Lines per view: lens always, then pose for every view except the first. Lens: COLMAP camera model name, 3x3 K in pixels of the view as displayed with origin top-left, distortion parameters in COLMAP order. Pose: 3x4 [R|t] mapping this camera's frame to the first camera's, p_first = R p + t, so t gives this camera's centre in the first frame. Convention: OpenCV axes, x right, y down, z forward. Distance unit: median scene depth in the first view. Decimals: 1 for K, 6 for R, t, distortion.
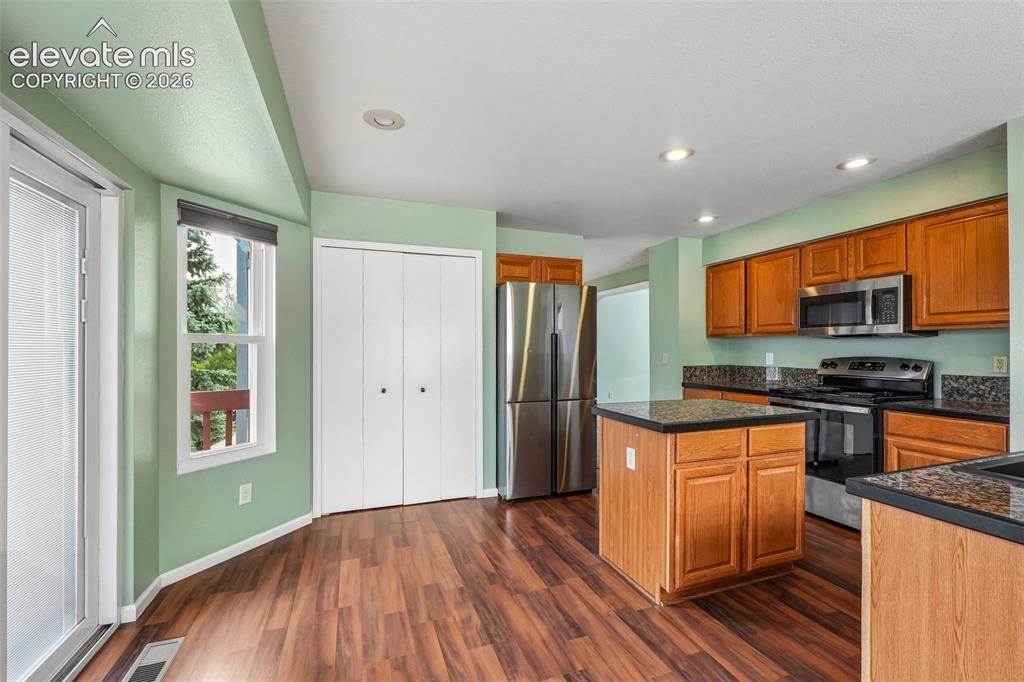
lens RADIAL K [[436.2, 0, 510.6], [0, 436.2, 346.7], [0, 0, 1]] dist [-0.002767, -0.000076]
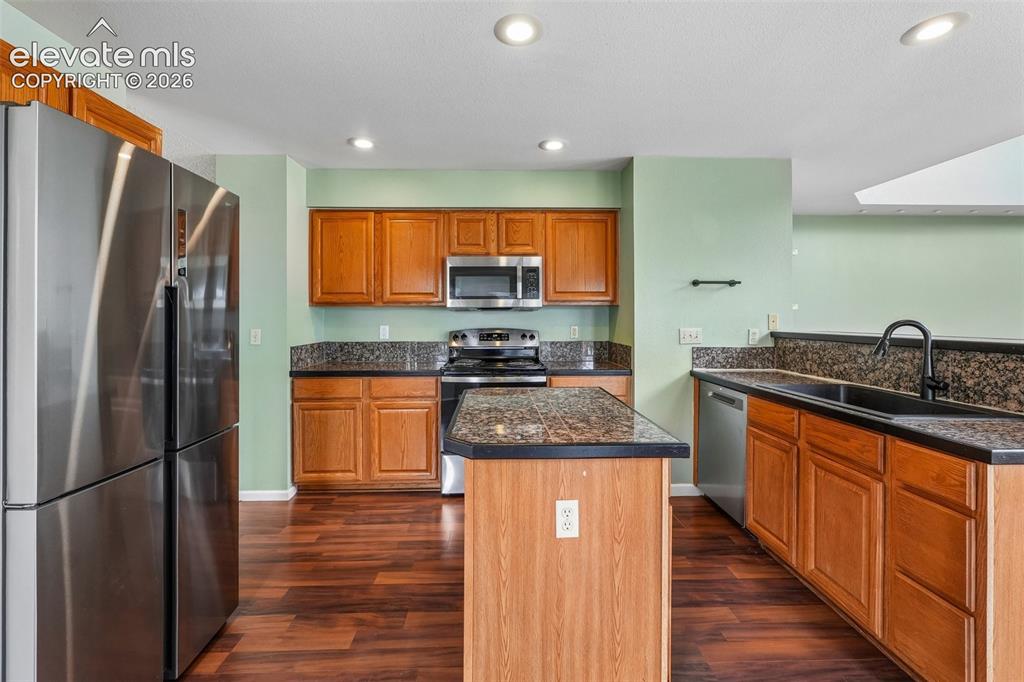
lens RADIAL K [[436.2, 0, 509.5], [0, 436.2, 319.3], [0, 0, 1]] dist [-0.002767, -0.000076]
pose [[0.304395, -0.001436, 0.952545, -0.209710], [-0.003348, 0.999991, 0.002577, -0.002179], [-0.952540, -0.003973, 0.304388, 0.669553]]
